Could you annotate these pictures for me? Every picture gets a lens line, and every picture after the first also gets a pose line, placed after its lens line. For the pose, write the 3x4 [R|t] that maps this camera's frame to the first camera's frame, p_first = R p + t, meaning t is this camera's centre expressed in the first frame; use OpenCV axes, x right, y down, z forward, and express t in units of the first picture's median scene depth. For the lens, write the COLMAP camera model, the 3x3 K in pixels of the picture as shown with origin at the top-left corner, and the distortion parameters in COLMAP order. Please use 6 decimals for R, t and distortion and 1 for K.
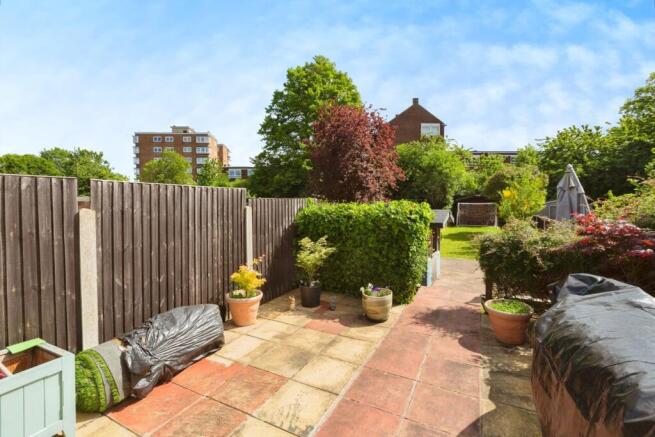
lens RADIAL K [[293.7, 0, 325.6], [0, 293.7, 226.0], [0, 0, 1]] dist [0.000885, 0.000416]
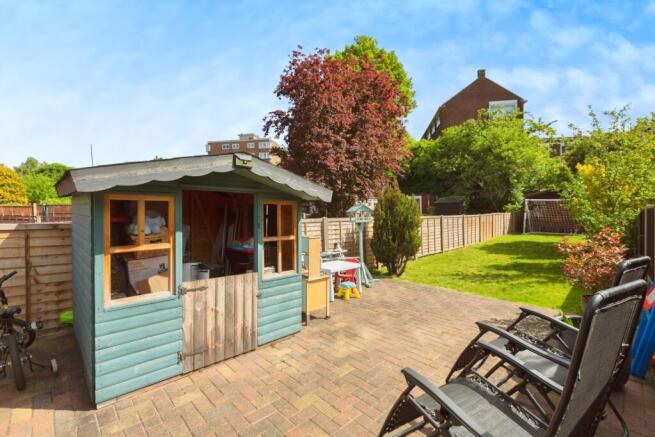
lens RADIAL K [[293.7, 0, 325.6], [0, 293.7, 226.0], [0, 0, 1]] dist [0.000885, 0.000416]
pose [[0.963304, 0.018930, -0.267744, 0.124153], [-0.024925, 0.999509, -0.019008, 0.005309], [0.267253, 0.024984, 0.963302, 0.145661]]
